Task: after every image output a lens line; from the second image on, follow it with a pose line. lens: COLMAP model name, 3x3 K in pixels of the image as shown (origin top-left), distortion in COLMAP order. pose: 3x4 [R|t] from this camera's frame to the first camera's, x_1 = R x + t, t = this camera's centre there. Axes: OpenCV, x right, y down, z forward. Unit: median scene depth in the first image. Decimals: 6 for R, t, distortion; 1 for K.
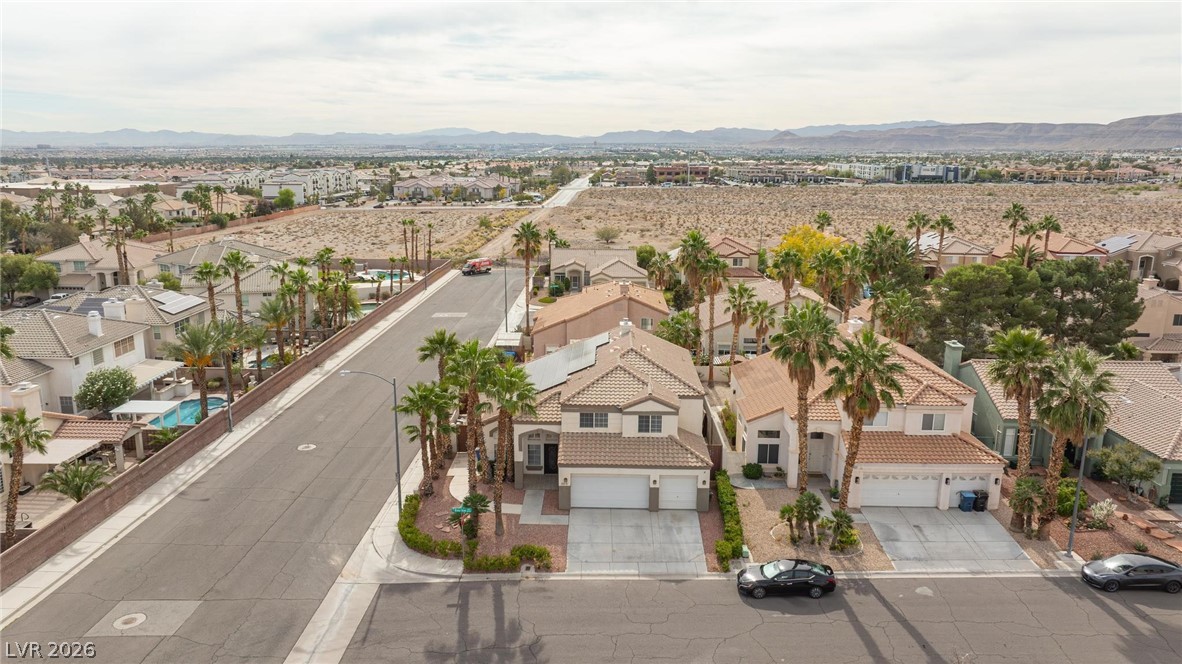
lens RADIAL K [[839.6, 0, 586.9], [0, 839.6, 330.3], [0, 0, 1]] dist [-0.034389, -0.005389]
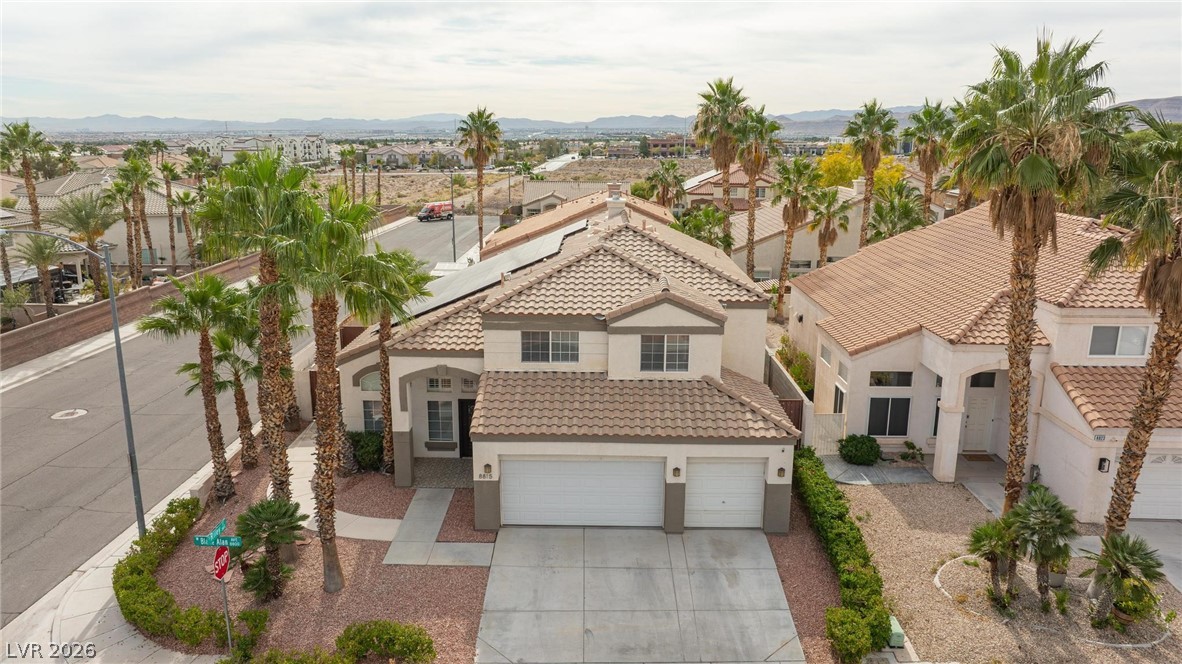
lens RADIAL K [[839.6, 0, 595.6], [0, 839.6, 333.2], [0, 0, 1]] dist [-0.034389, -0.005389]
pose [[0.999817, -0.002282, 0.019010, 0.025146], [0.001999, 0.999886, 0.014942, 0.090814], [-0.019042, -0.014902, 0.999708, 0.502202]]
